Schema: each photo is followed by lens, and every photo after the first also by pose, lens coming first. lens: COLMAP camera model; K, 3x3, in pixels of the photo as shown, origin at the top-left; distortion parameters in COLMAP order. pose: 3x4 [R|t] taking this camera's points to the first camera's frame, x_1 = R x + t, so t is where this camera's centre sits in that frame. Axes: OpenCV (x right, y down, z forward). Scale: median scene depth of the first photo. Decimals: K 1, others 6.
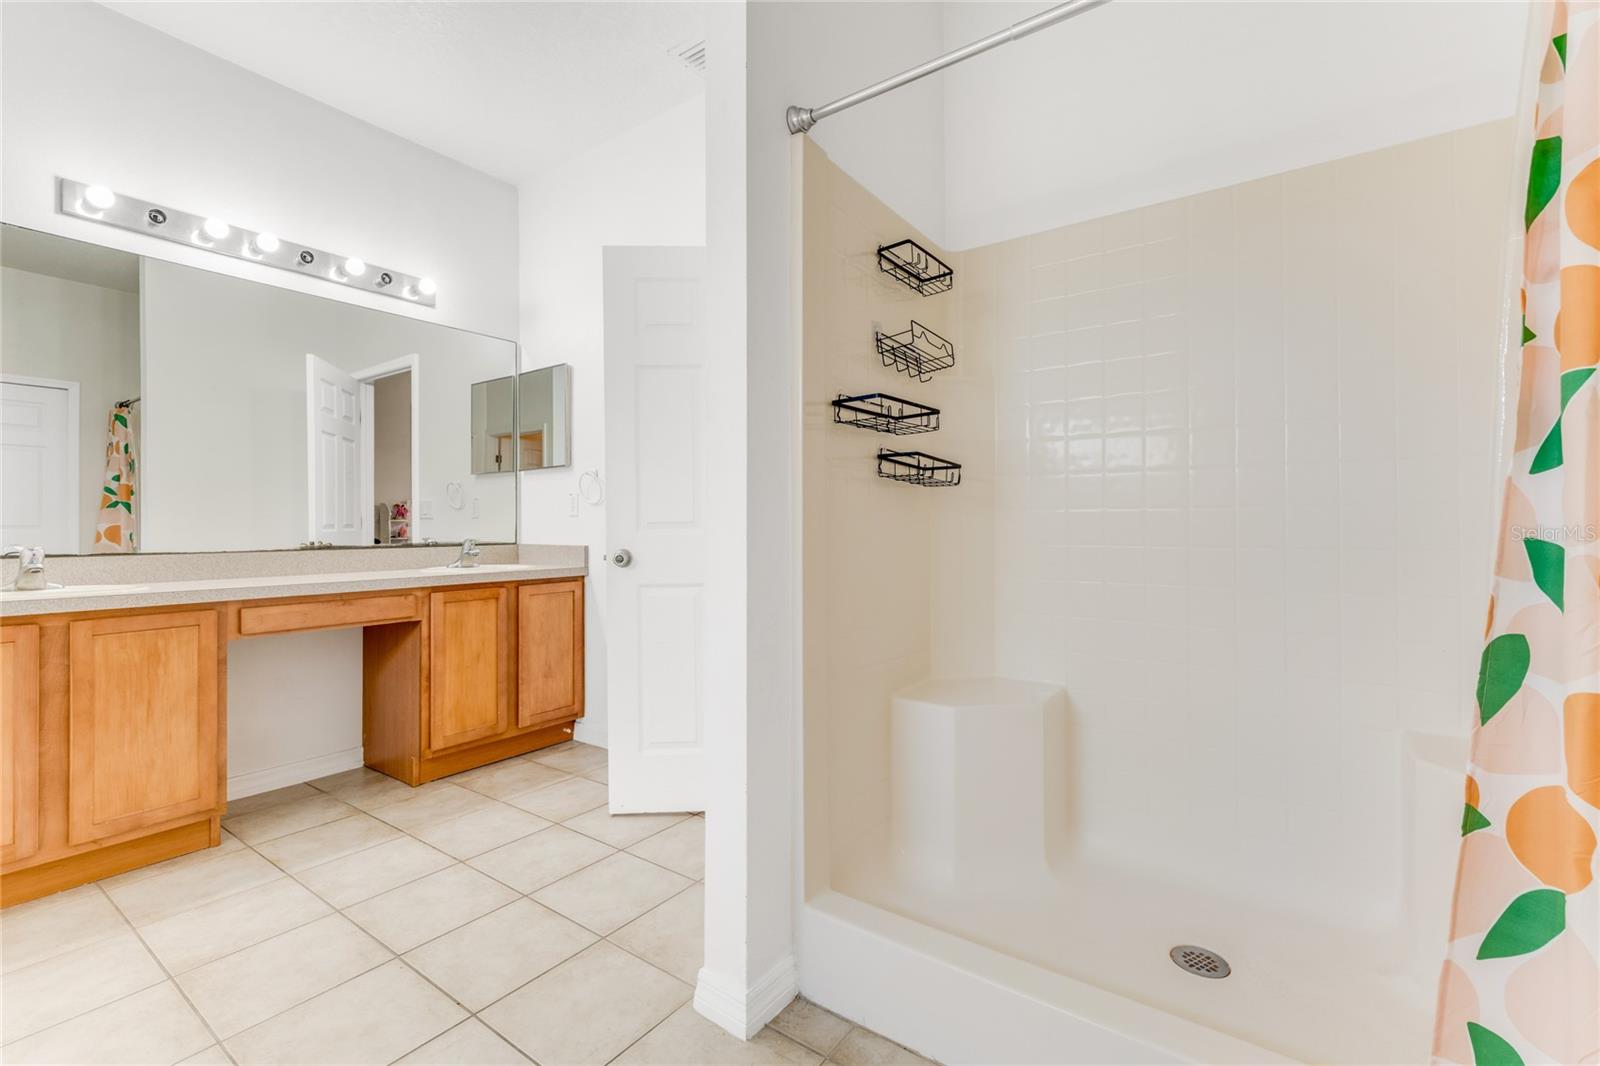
lens RADIAL K [[730.8, 0, 799.3], [0, 730.8, 521.6], [0, 0, 1]] dist [-0.004412, -0.001139]
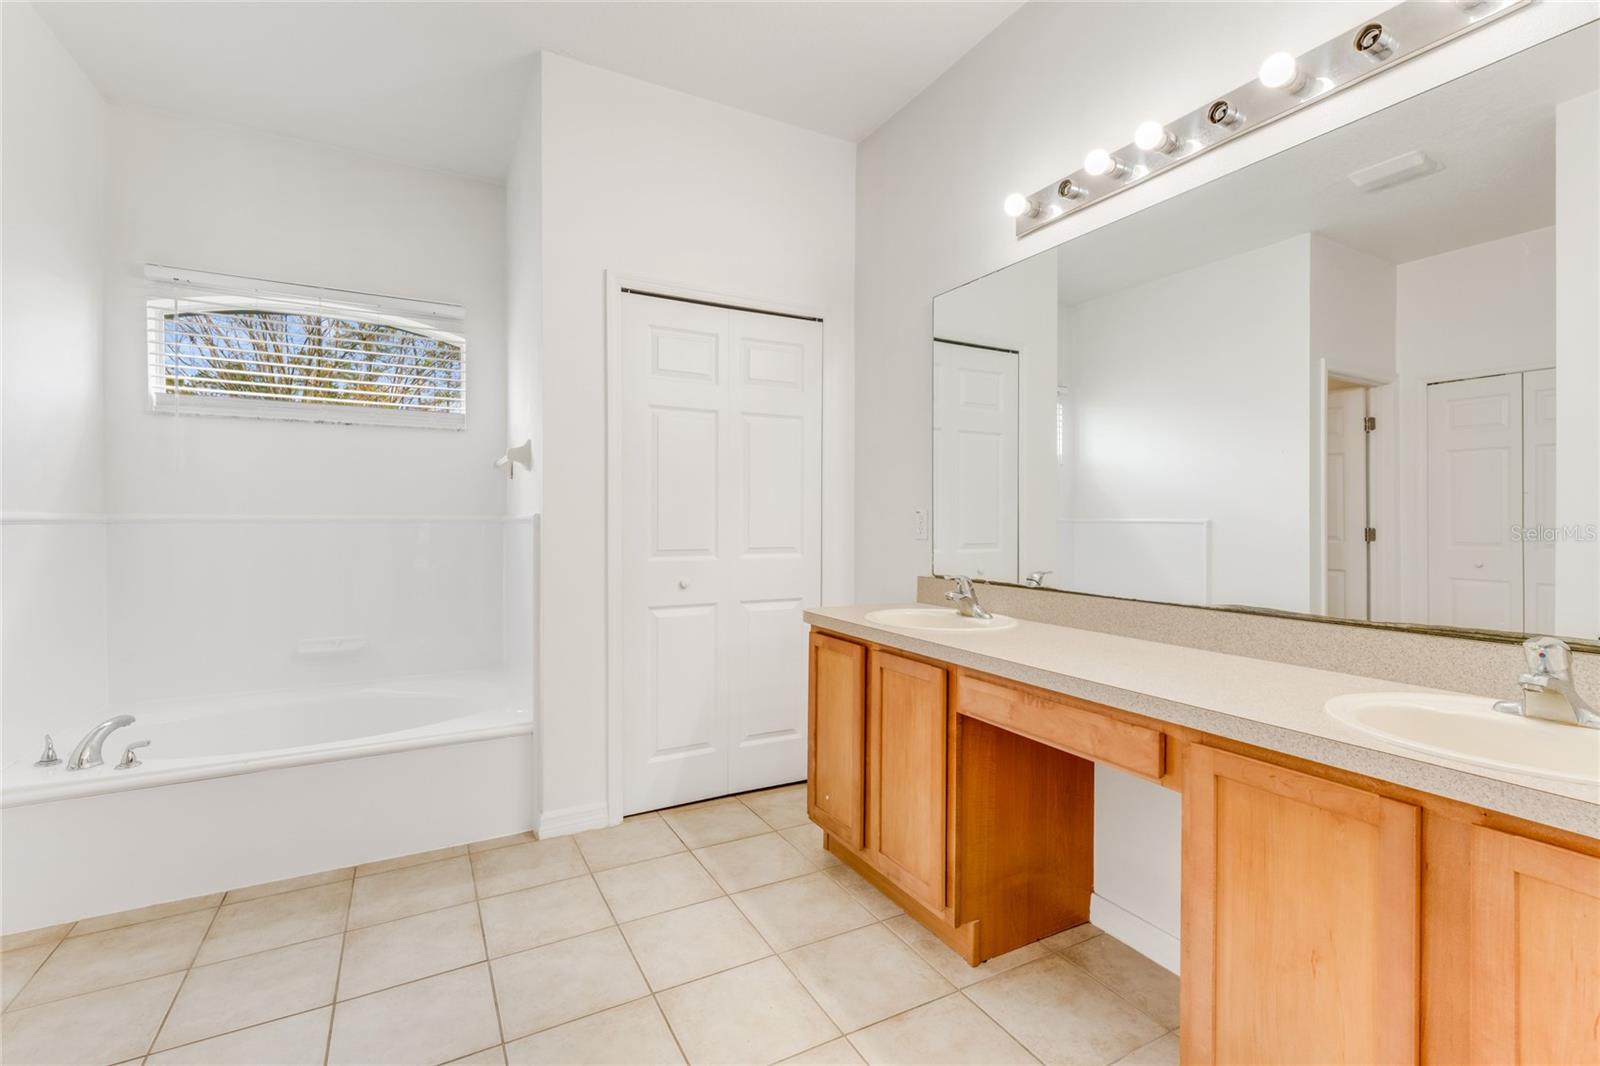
lens RADIAL K [[730.8, 0, 855.9], [0, 730.8, 514.9], [0, 0, 1]] dist [-0.004412, -0.001139]
pose [[-0.408798, -0.003976, -0.912616, -0.015217], [-0.006745, 0.999976, -0.001335, -0.045848], [0.912600, 0.005610, -0.408815, 1.177523]]
